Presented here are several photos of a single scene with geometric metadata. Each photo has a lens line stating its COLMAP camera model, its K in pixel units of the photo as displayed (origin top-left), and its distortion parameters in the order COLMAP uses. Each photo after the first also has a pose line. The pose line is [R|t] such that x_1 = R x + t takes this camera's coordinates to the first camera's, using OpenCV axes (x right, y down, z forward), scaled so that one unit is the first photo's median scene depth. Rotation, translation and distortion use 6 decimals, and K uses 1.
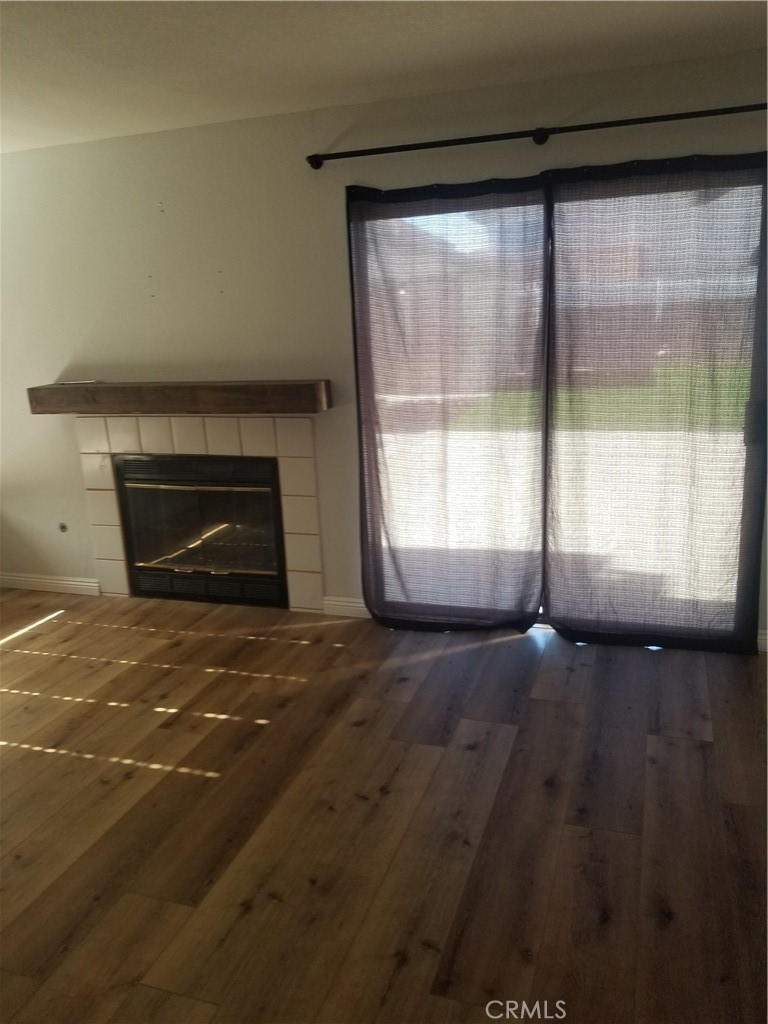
lens RADIAL K [[804.3, 0, 384.0], [0, 804.3, 512.0], [0, 0, 1]] dist [0.052436, -0.094548]
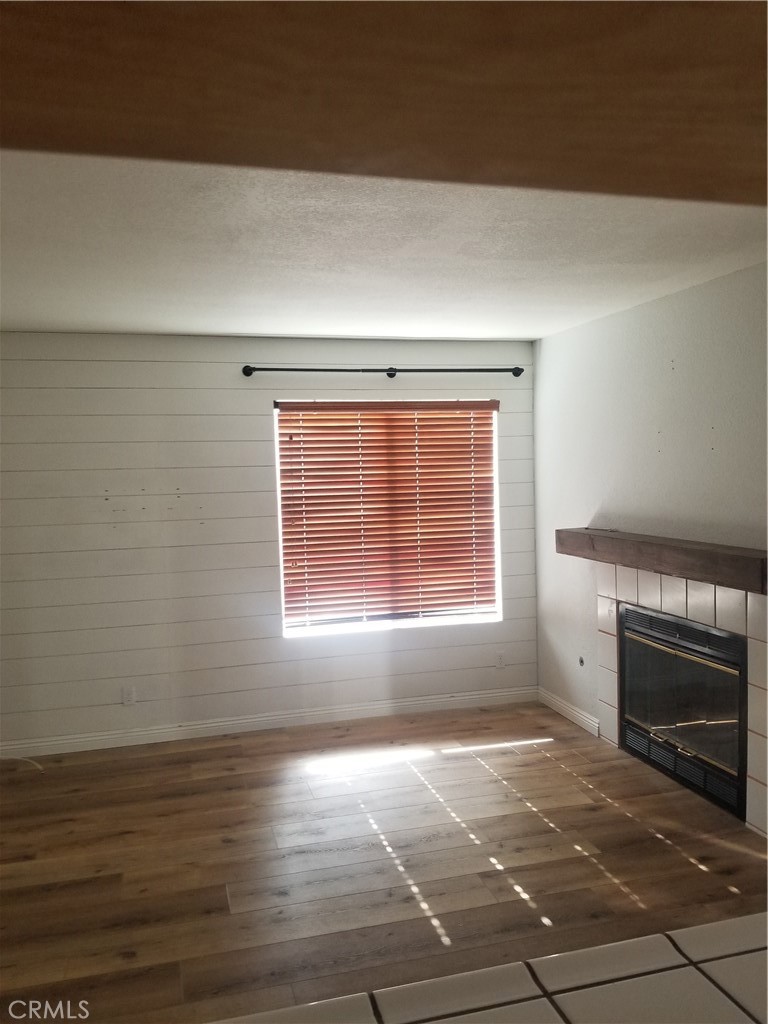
lens RADIAL K [[804.3, 0, 384.0], [0, 804.3, 512.0], [0, 0, 1]] dist [0.052436, -0.094548]
pose [[0.555702, 0.079508, -0.827571, 0.331486], [-0.198989, 0.979204, -0.039542, -0.082916], [0.807217, 0.186651, 0.559967, 0.178872]]
